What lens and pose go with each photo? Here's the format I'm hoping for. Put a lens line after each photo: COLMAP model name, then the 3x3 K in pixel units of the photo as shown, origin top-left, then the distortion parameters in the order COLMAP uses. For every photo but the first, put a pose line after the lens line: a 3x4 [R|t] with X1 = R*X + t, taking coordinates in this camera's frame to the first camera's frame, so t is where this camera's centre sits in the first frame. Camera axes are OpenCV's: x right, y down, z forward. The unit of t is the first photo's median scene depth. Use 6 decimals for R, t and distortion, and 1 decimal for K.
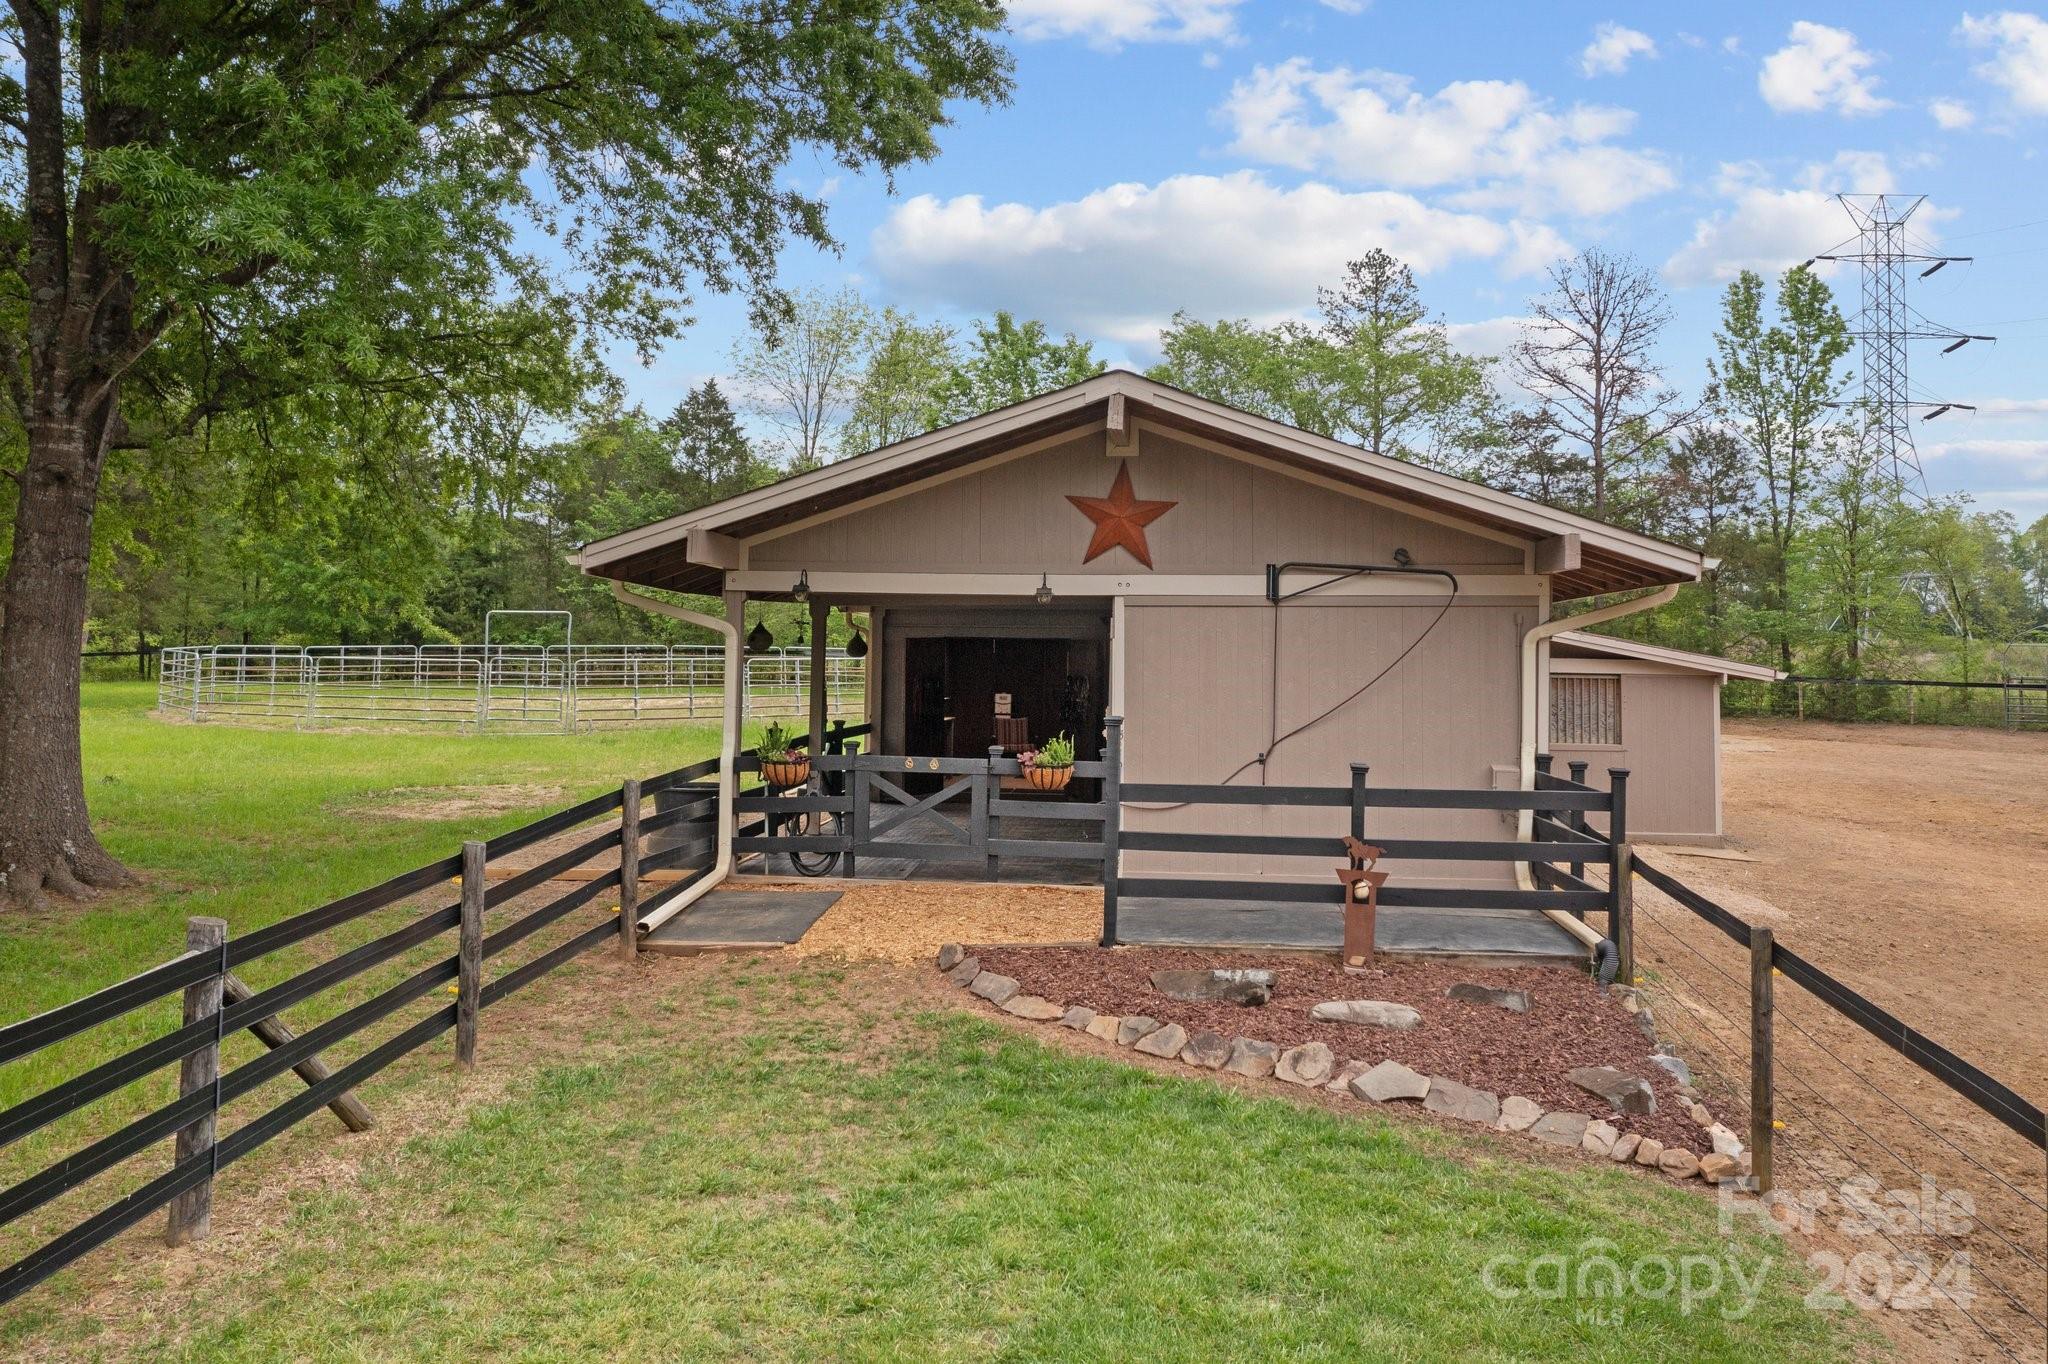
lens RADIAL K [[1687.2, 0, 1024.0], [0, 1687.2, 647.0], [0, 0, 1]] dist [-0.005610, -0.001520]
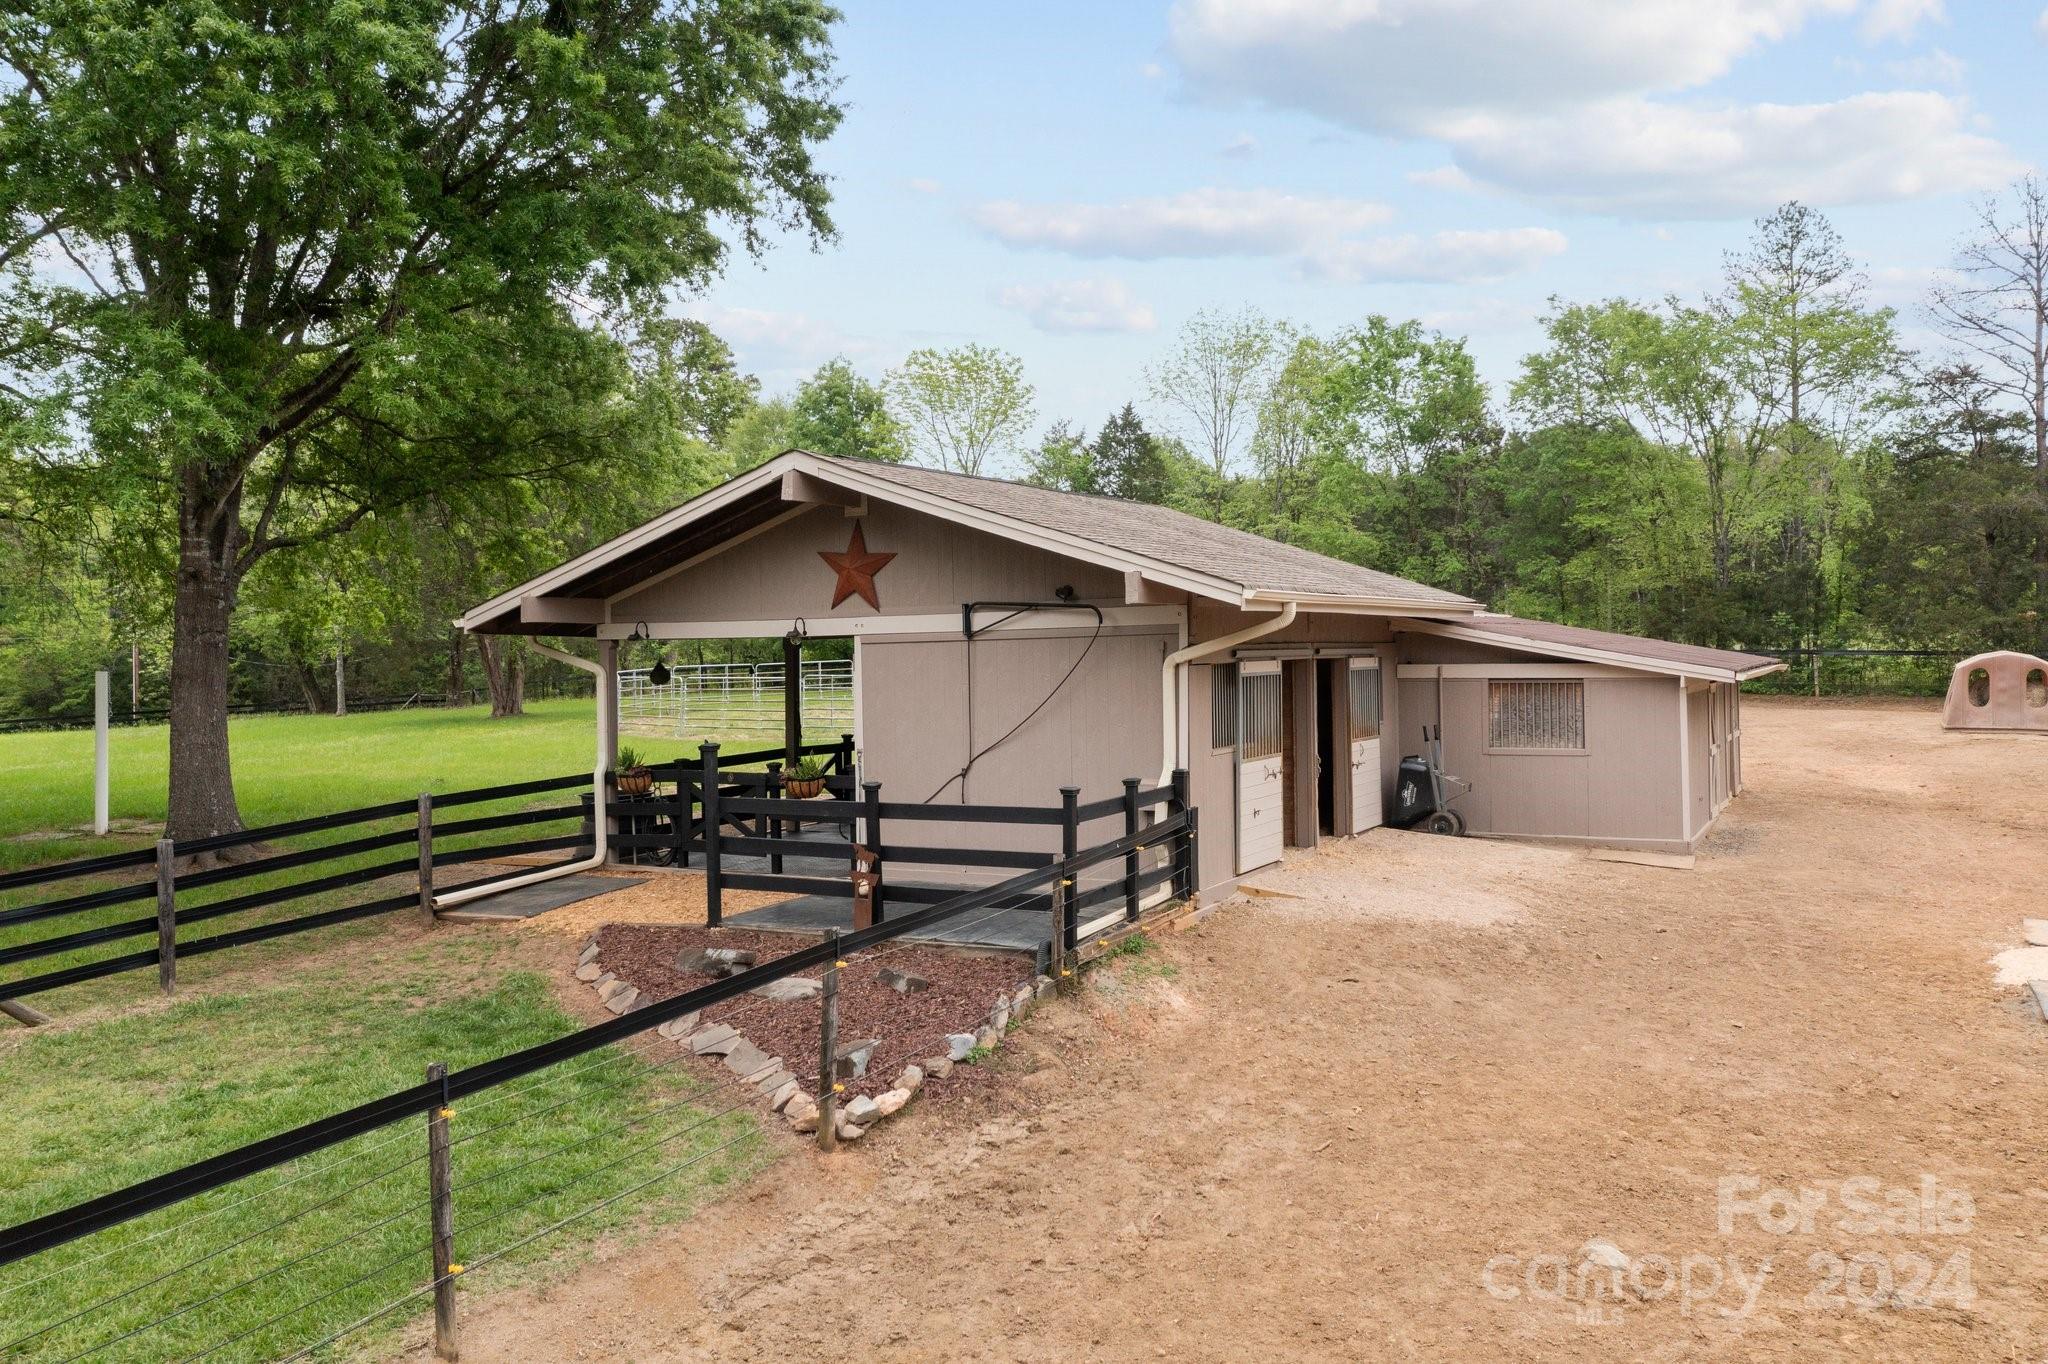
lens RADIAL K [[1645.9, 0, 1024.0], [0, 1645.9, 682.0], [0, 0, 1]] dist [0.004795, 0.000226]
pose [[0.926082, -0.021786, -0.376692, 0.598683], [0.031822, 0.999285, 0.020439, -0.017311], [0.375977, -0.030915, 0.926113, -0.026311]]
